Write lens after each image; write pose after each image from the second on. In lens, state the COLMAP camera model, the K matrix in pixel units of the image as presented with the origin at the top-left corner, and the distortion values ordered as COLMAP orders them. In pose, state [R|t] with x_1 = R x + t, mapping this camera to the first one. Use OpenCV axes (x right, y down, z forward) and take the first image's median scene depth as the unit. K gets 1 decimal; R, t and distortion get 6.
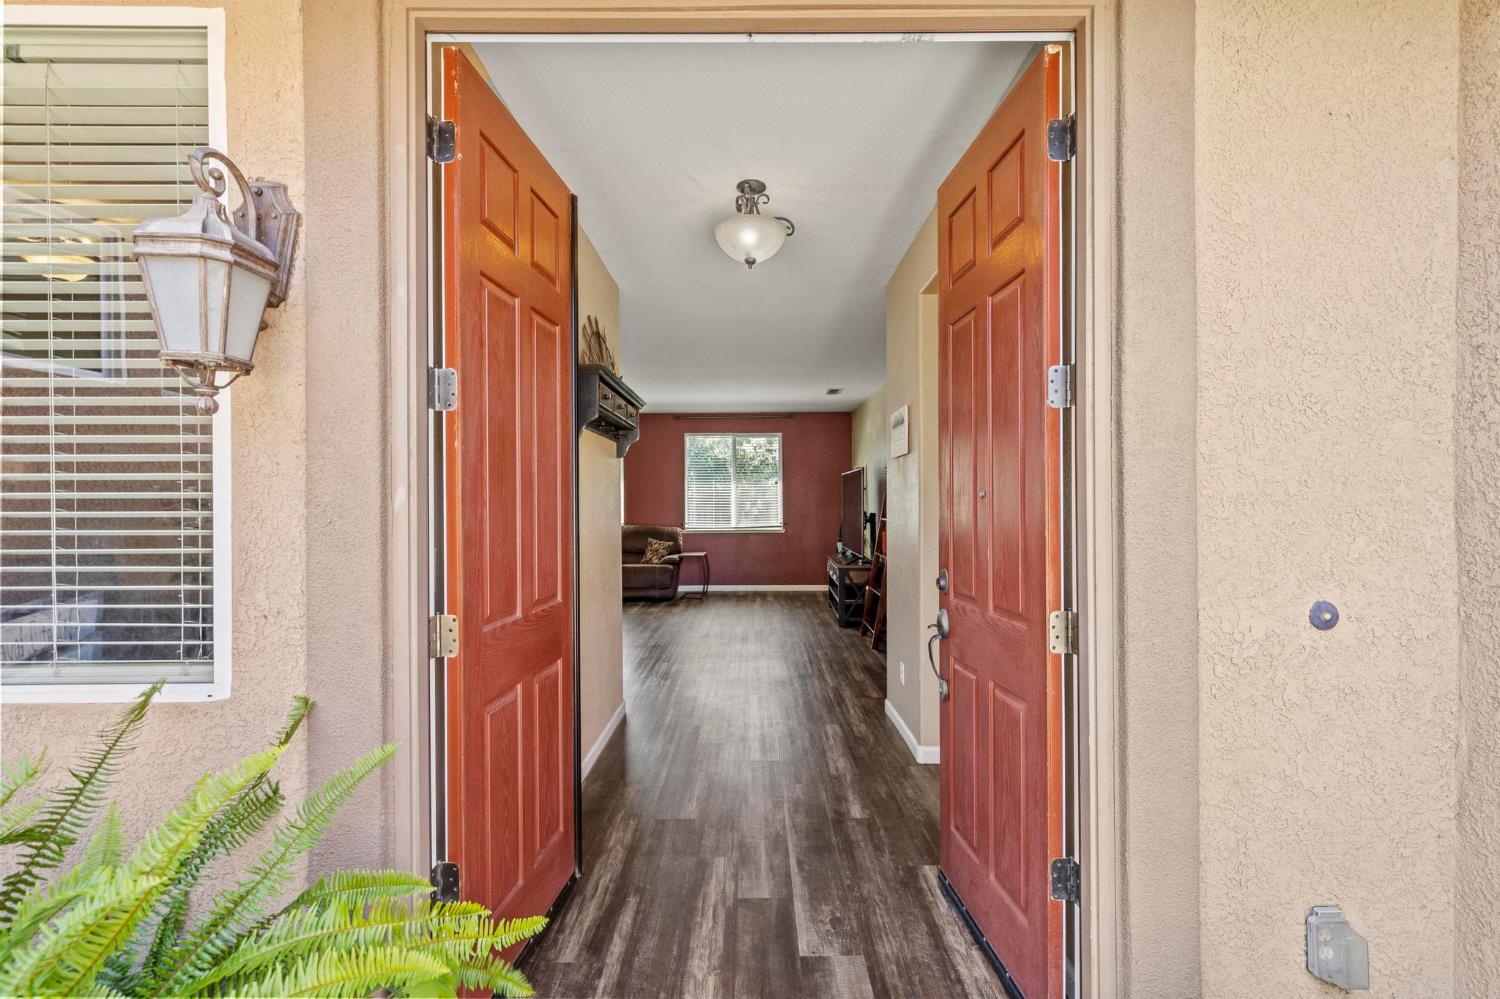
lens RADIAL K [[675.3, 0, 759.6], [0, 675.3, 501.8], [0, 0, 1]] dist [0.008376, 0.000722]
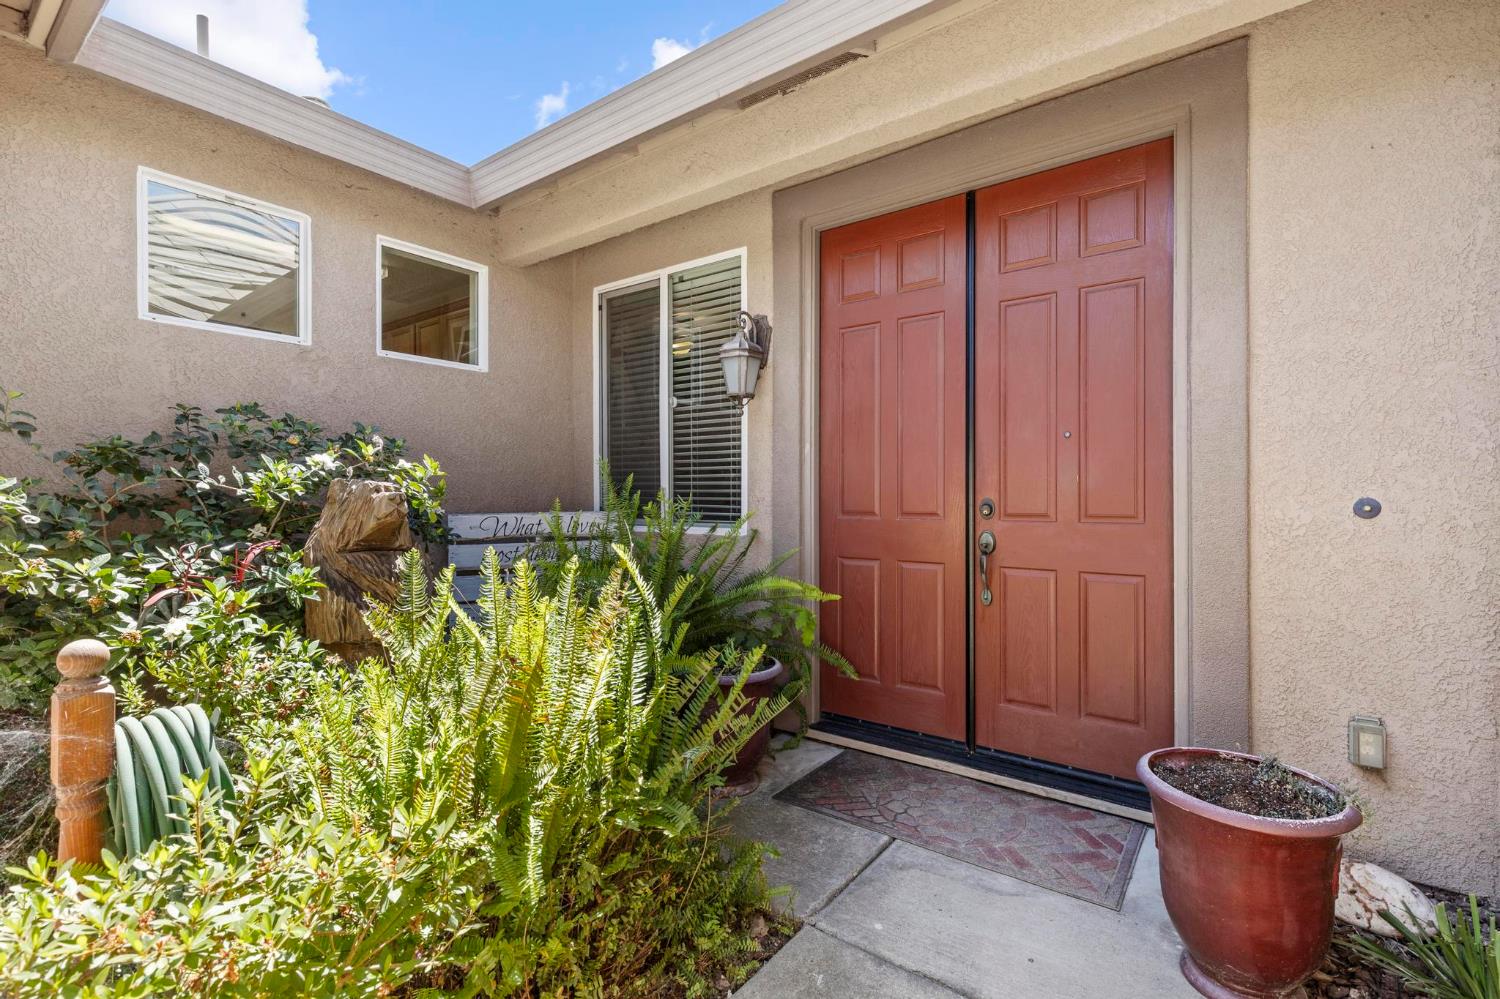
lens RADIAL K [[684.7, 0, 748.2], [0, 684.7, 479.7], [0, 0, 1]] dist [0.008678, 0.000134]
pose [[0.787759, -0.008185, -0.615929, 0.703541], [-0.003470, 0.999837, -0.017725, 0.138776], [0.615973, 0.016100, 0.787603, -0.890528]]
